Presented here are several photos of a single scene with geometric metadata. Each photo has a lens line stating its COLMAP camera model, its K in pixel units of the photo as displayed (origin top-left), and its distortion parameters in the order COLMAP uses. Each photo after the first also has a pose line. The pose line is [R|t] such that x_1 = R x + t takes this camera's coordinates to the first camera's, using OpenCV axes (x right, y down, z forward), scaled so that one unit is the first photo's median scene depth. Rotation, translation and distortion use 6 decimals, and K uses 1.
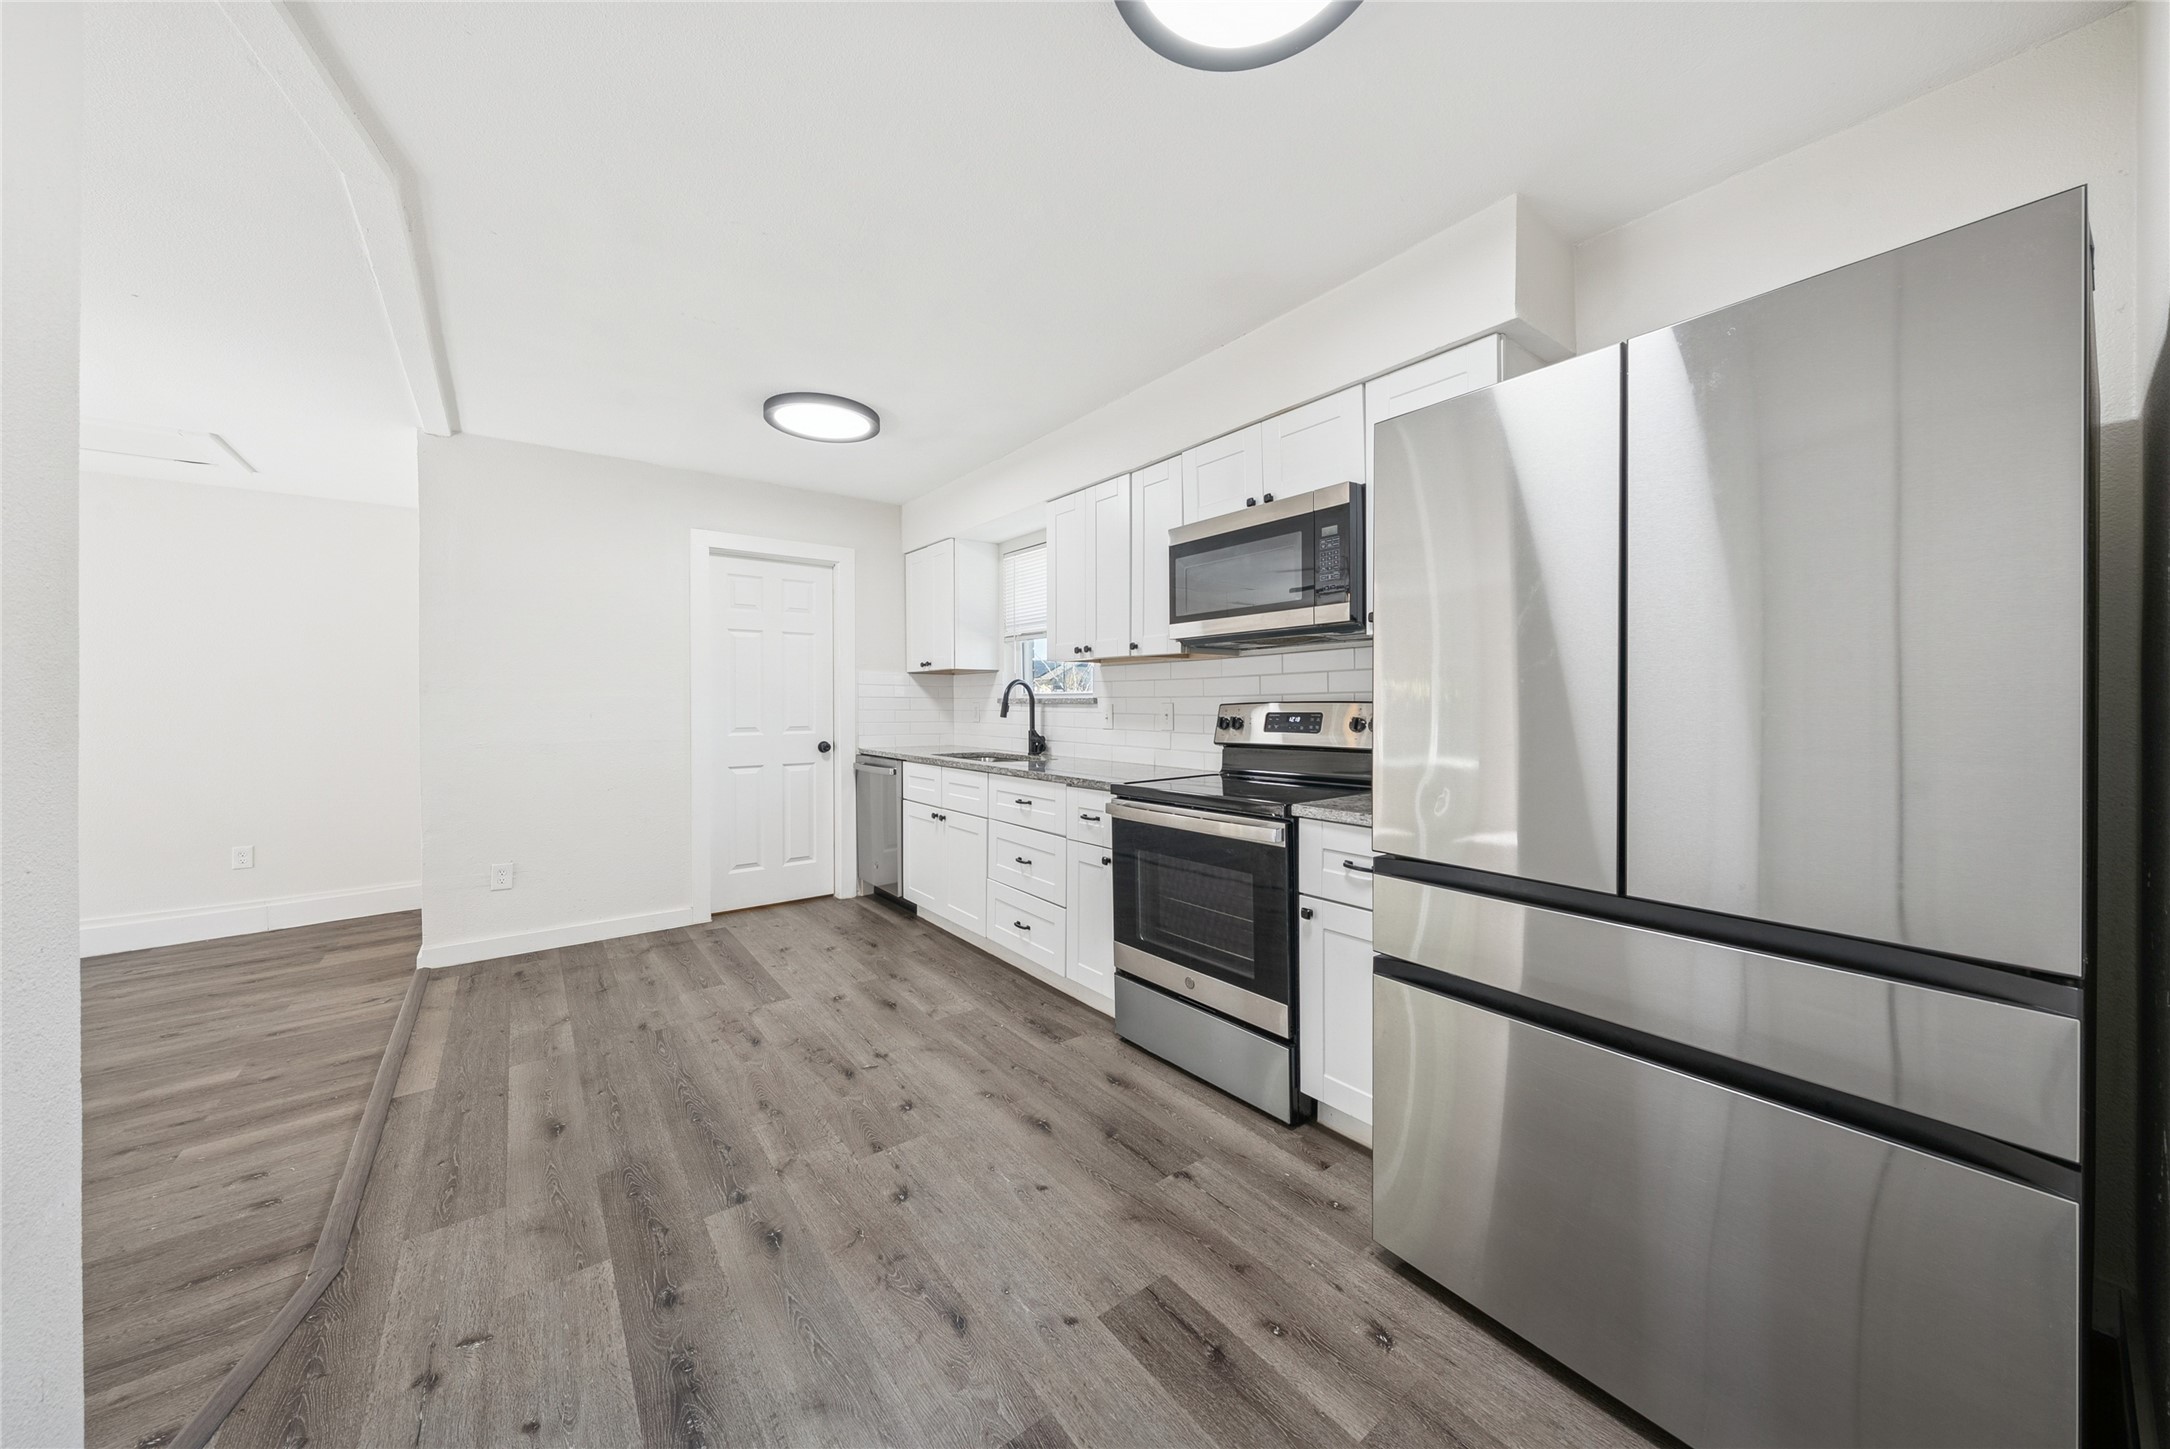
lens RADIAL K [[743.3, 0, 1087.1], [0, 743.3, 707.5], [0, 0, 1]] dist [-0.000747, -0.000104]
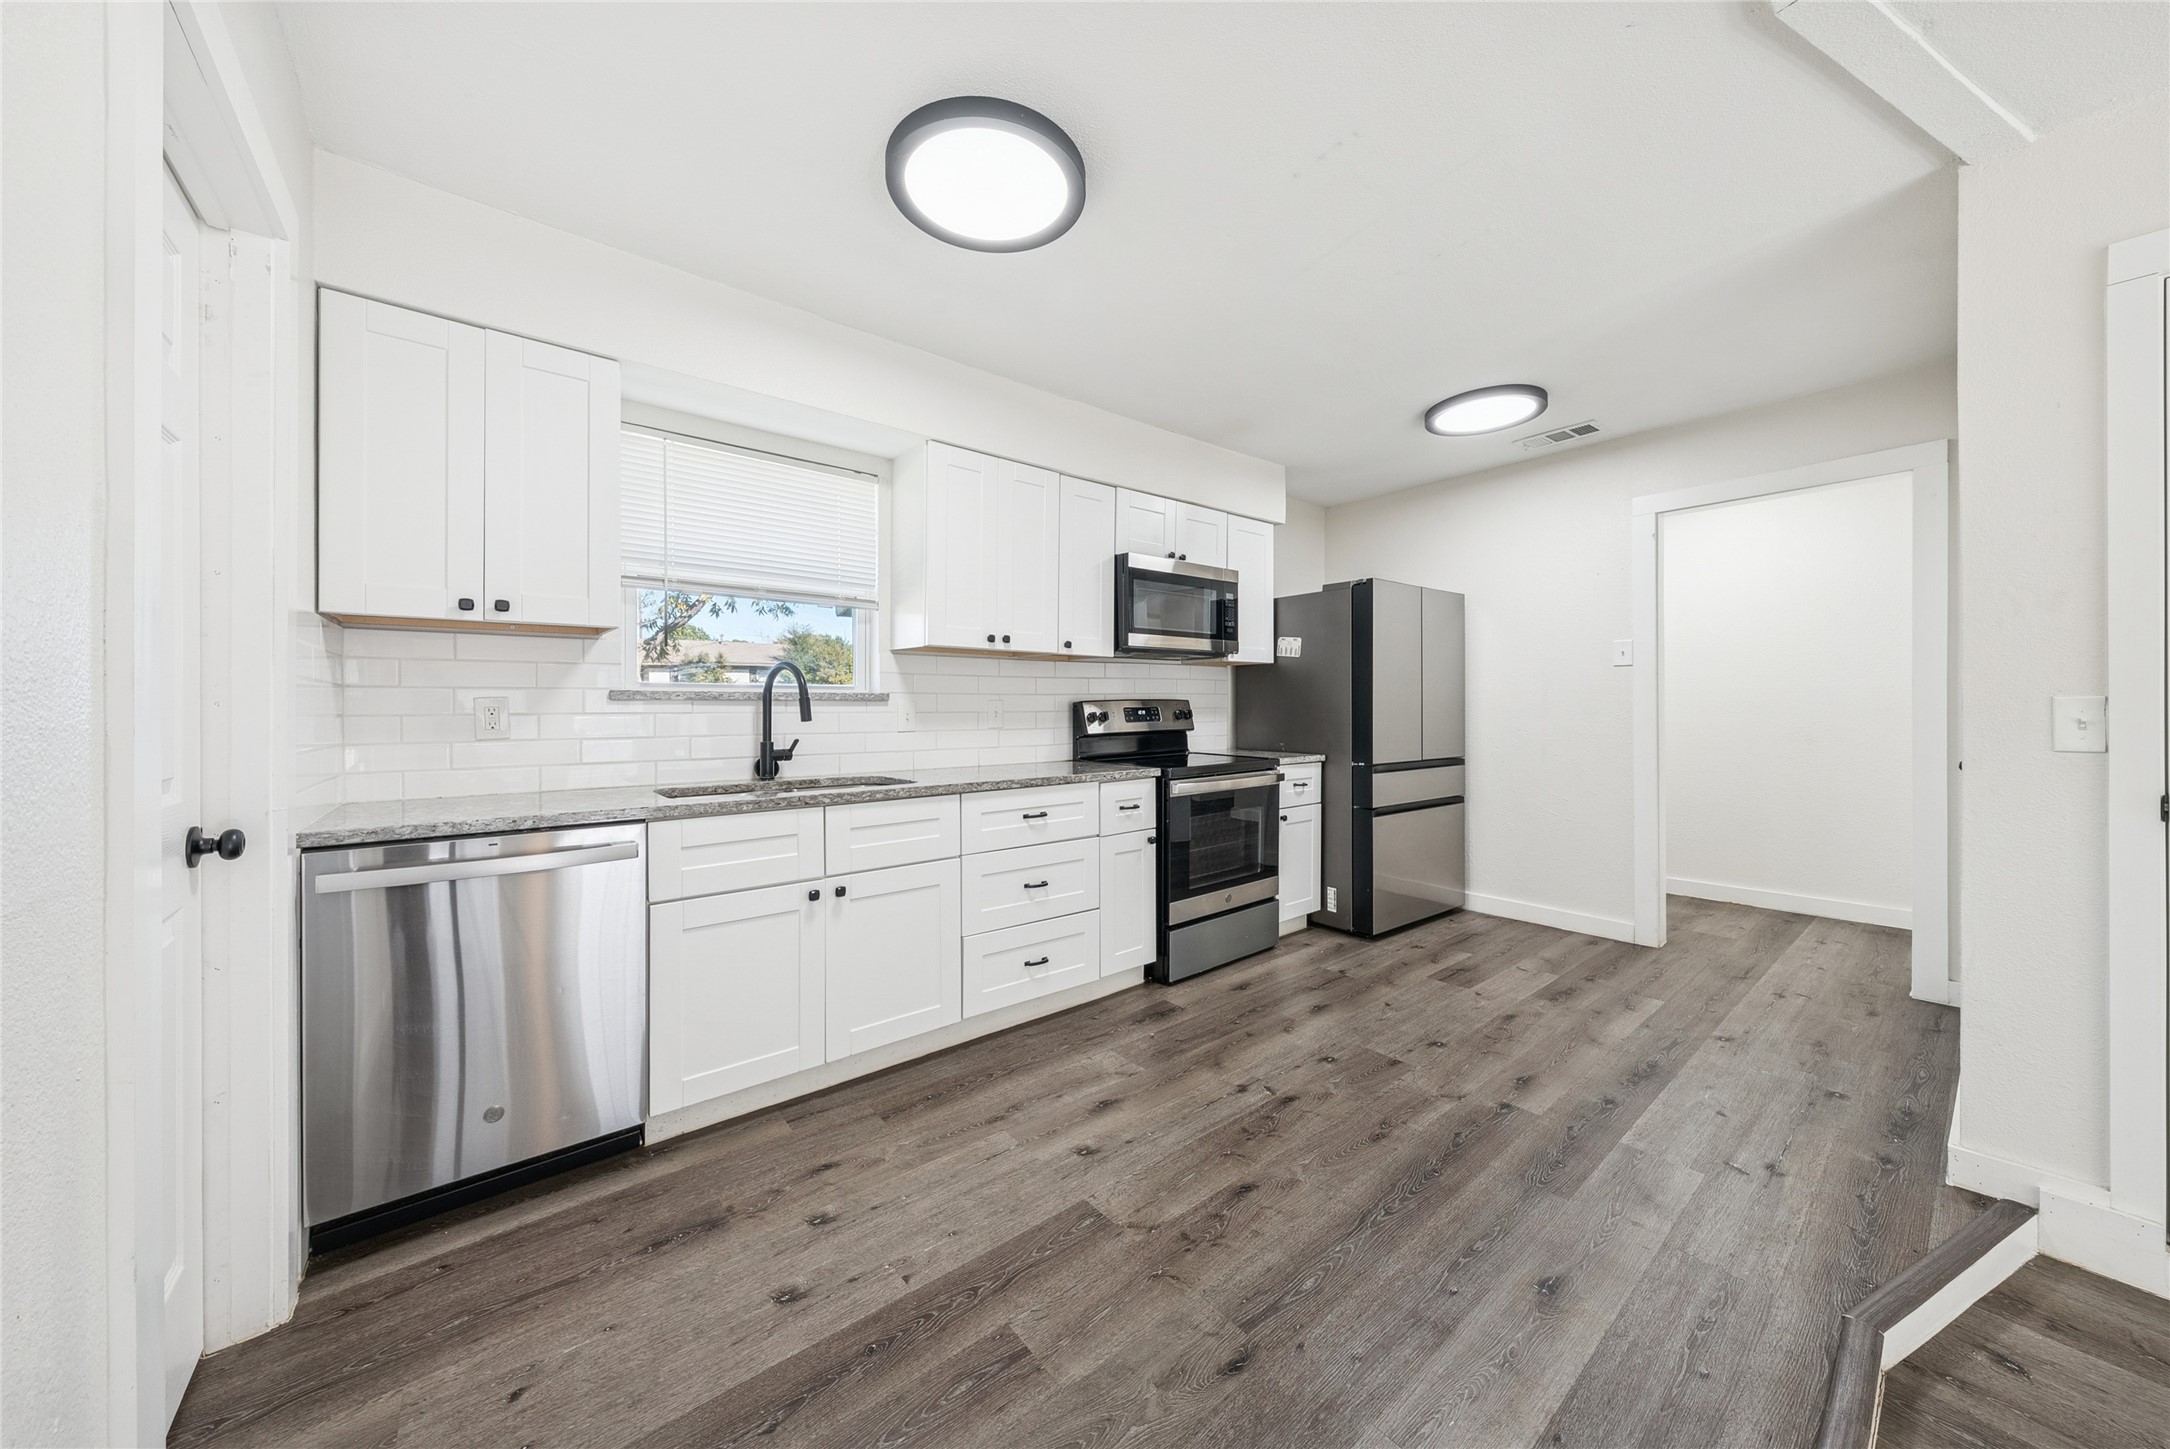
lens RADIAL K [[743.3, 0, 1087.1], [0, 743.3, 707.5], [0, 0, 1]] dist [-0.000747, -0.000104]
pose [[-0.022166, -0.002978, 0.999750, -1.116265], [0.010144, 0.999943, 0.003204, 0.001547], [-0.999703, 0.010213, -0.022134, 1.145082]]
